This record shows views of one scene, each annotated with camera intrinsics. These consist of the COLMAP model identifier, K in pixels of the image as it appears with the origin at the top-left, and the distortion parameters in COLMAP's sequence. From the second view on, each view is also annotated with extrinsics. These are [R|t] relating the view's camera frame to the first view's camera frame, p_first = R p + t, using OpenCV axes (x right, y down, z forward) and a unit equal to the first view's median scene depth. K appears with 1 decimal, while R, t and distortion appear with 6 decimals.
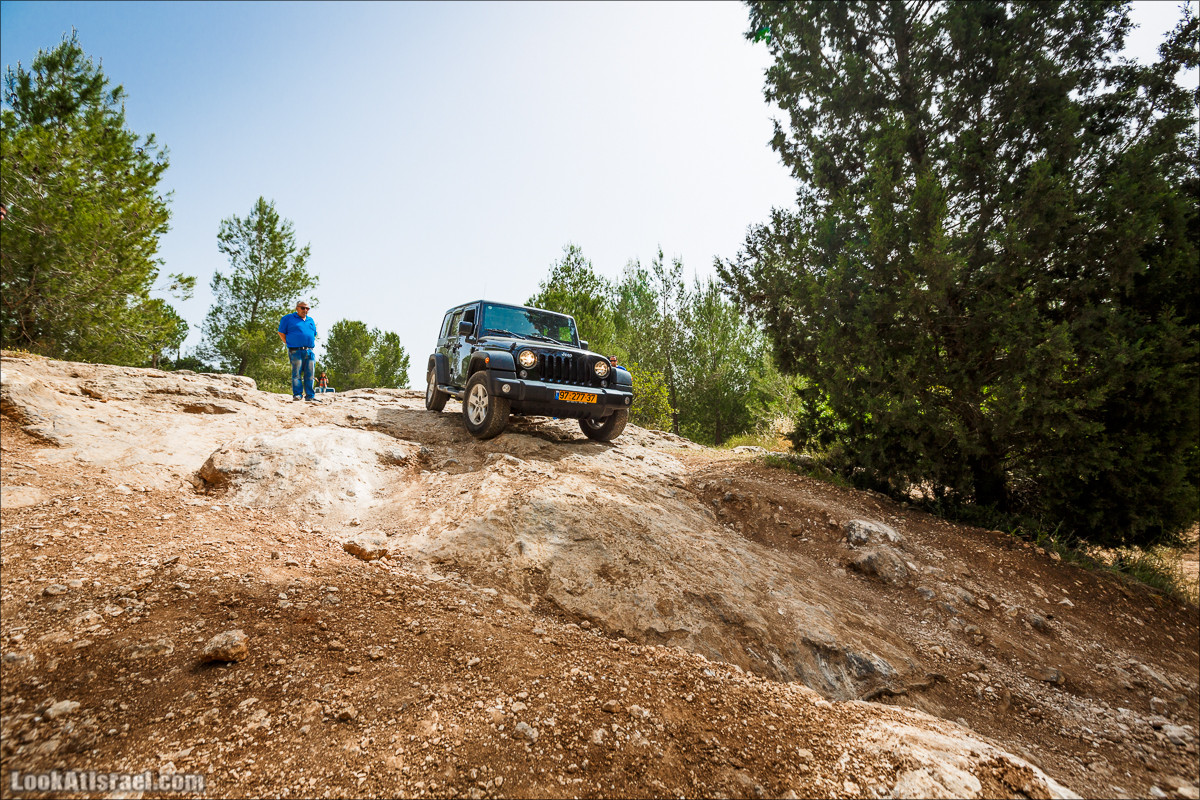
lens RADIAL K [[527.9, 0, 591.8], [0, 527.9, 394.4], [0, 0, 1]] dist [-0.000642, -0.001003]
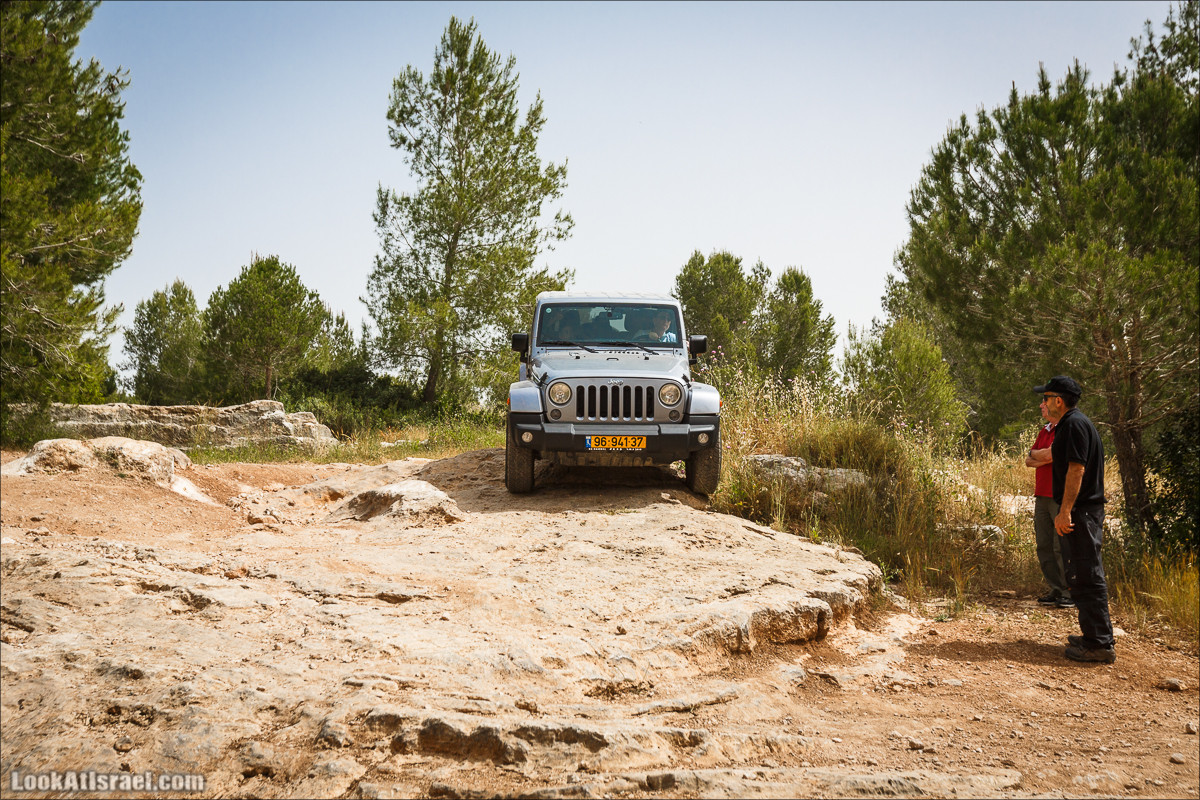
lens RADIAL K [[1140.5, 0, 616.5], [0, 1140.5, 385.6], [0, 0, 1]] dist [-0.009312, 0.000000]
pose [[0.844478, -0.040827, -0.534032, 0.094393], [0.037805, 0.999147, -0.016603, -0.052931], [0.534255, -0.006168, 0.845301, 0.529743]]
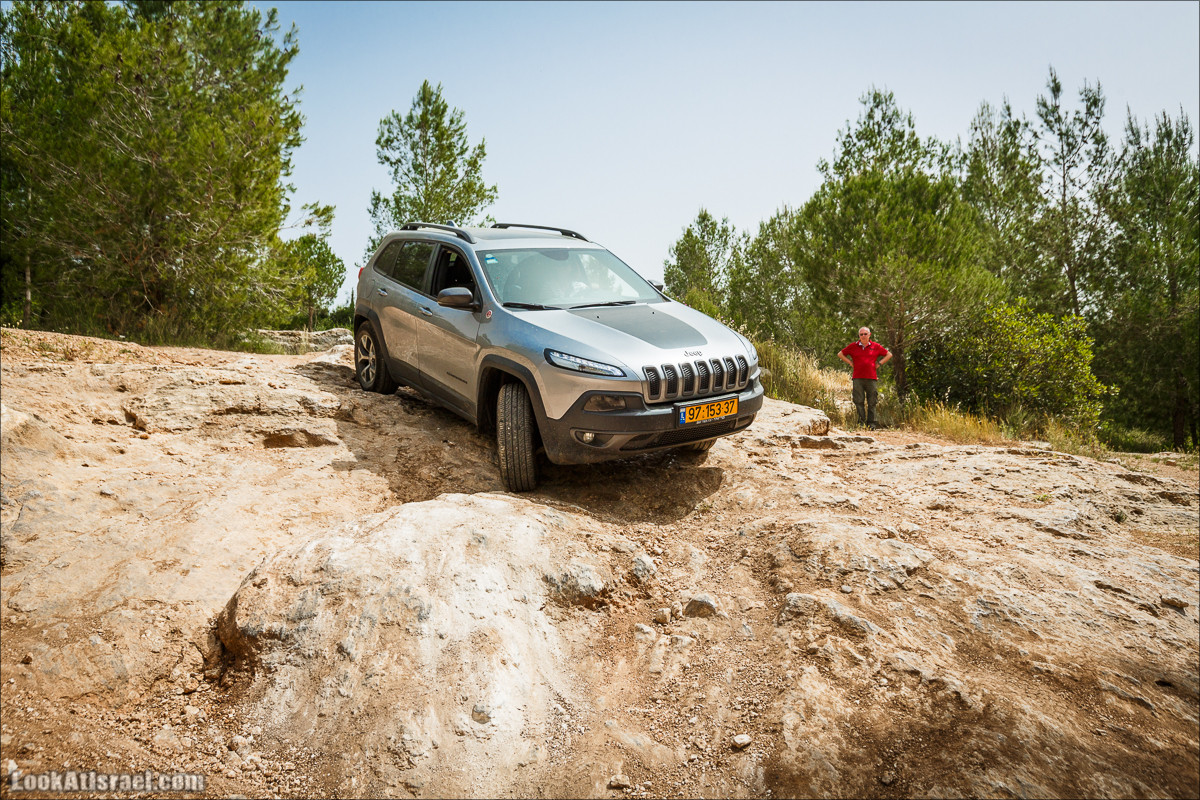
lens RADIAL K [[778.2, 0, 589.9], [0, 778.2, 385.4], [0, 0, 1]] dist [-0.002476, 0.004512]
pose [[0.930048, 0.003919, -0.367417, -0.051744], [0.019793, 0.997957, 0.060747, -0.044369], [0.366904, -0.063770, 0.928071, 0.169304]]
